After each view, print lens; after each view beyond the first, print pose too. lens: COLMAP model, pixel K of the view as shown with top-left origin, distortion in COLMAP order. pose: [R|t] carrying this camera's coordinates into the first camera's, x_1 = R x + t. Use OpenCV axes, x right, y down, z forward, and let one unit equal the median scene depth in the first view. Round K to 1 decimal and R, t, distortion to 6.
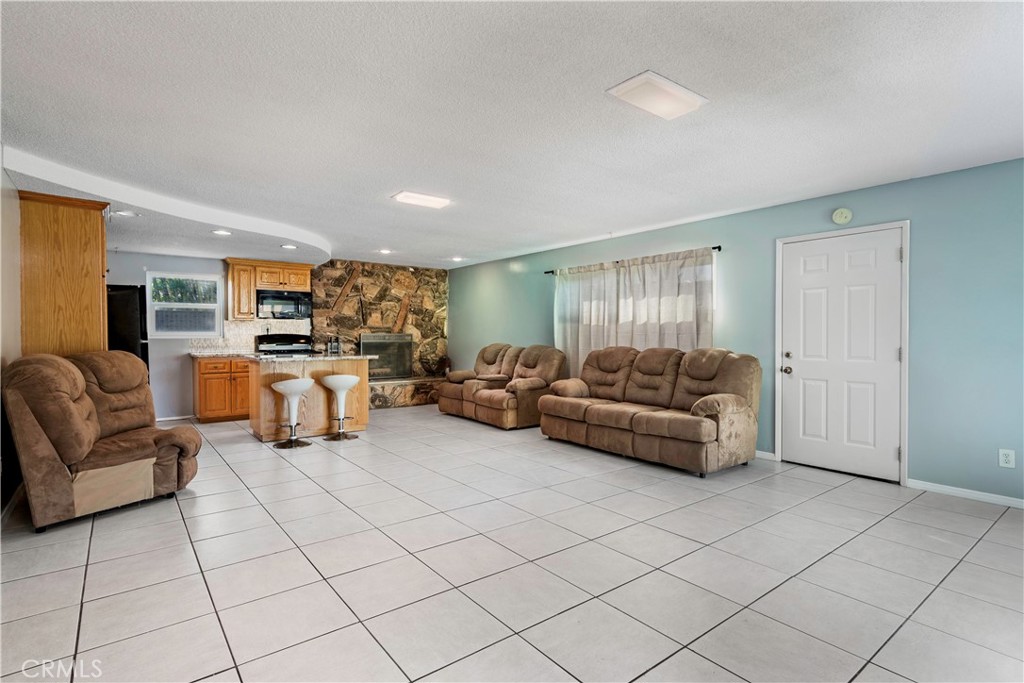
lens RADIAL K [[516.5, 0, 512.0], [0, 516.5, 341.5], [0, 0, 1]] dist [-0.022985, -0.000093]
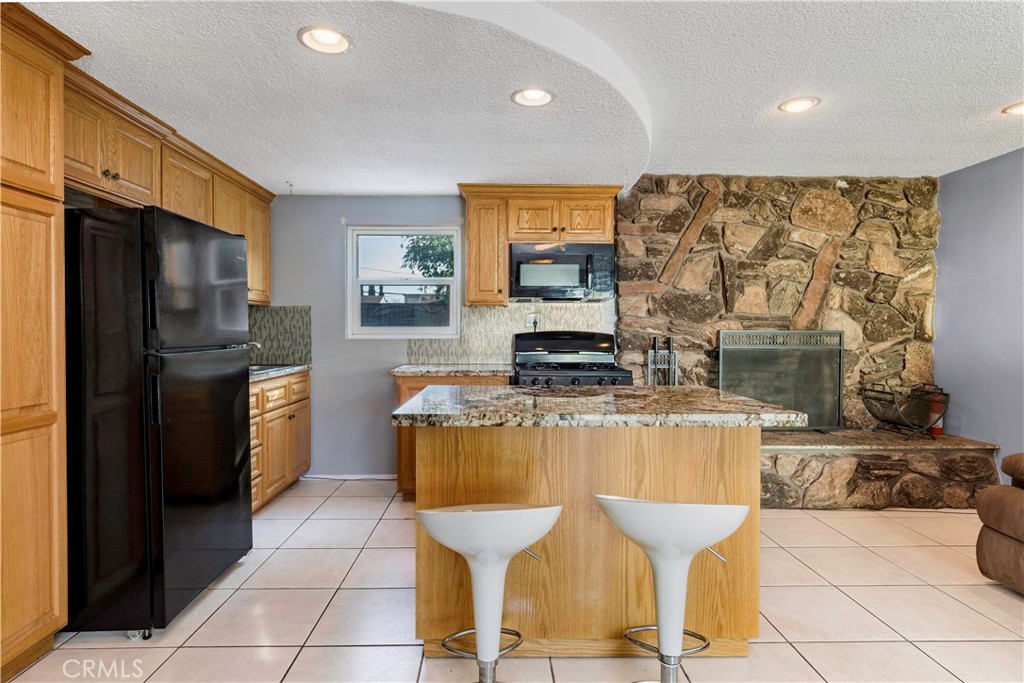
lens RADIAL K [[529.1, 0, 494.4], [0, 529.1, 337.3], [0, 0, 1]] dist [0.001479, -0.000082]
pose [[0.786281, 0.010737, -0.617776, -0.157363], [-0.010244, 0.999938, 0.004341, -0.009107], [0.617784, 0.002915, 0.786342, 0.496446]]
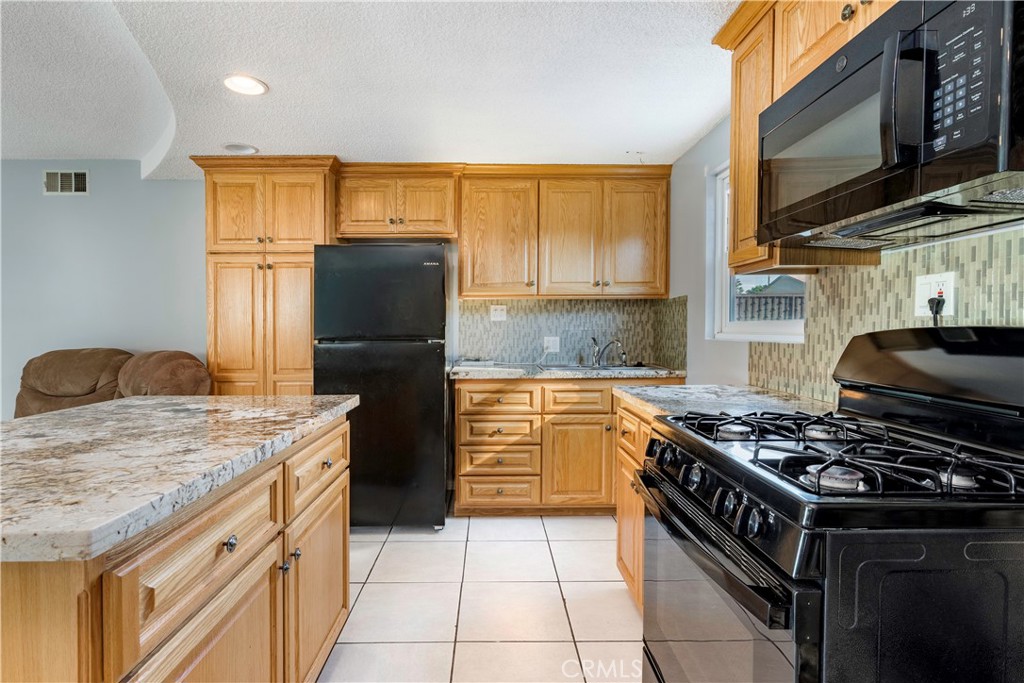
lens RADIAL K [[509.6, 0, 512.0], [0, 509.6, 341.5], [0, 0, 1]] dist [-0.003304, -0.000486]
pose [[-0.601965, 0.024535, -0.798145, -0.227140], [-0.006469, 0.999345, 0.035598, -0.013347], [0.798496, 0.026592, -0.601412, 0.897975]]
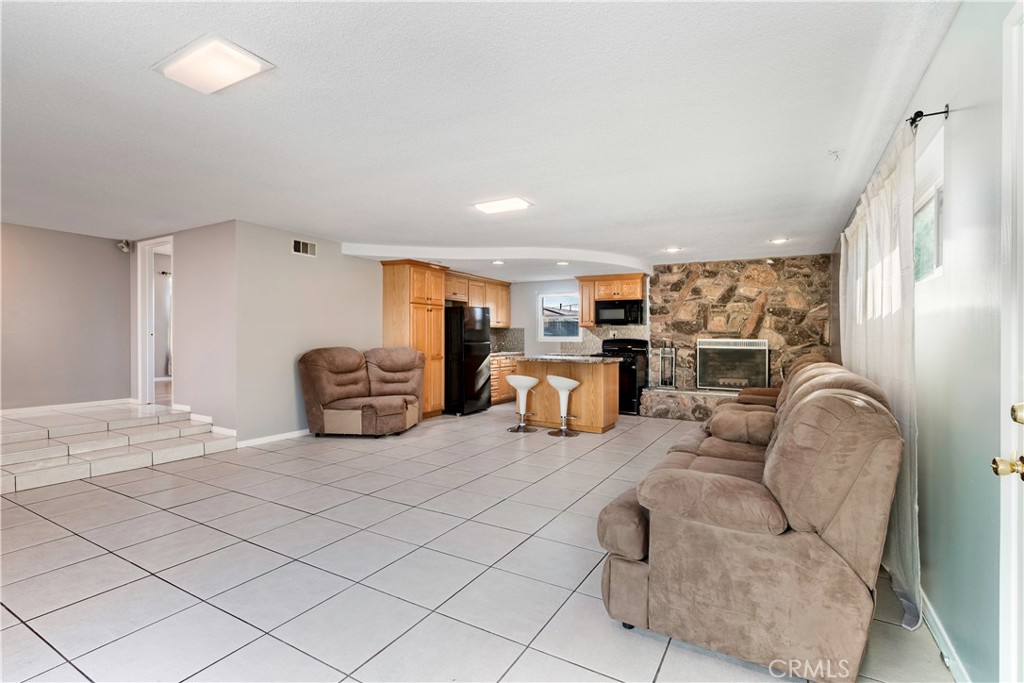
lens RADIAL K [[471.3, 0, 512.0], [0, 471.3, 341.5], [0, 0, 1]] dist [0.000841, 0.000043]
pose [[0.366356, 0.009751, -0.930424, 0.379154], [-0.020006, 0.999796, 0.002601, -0.005943], [0.930260, 0.017661, 0.366476, 0.366382]]
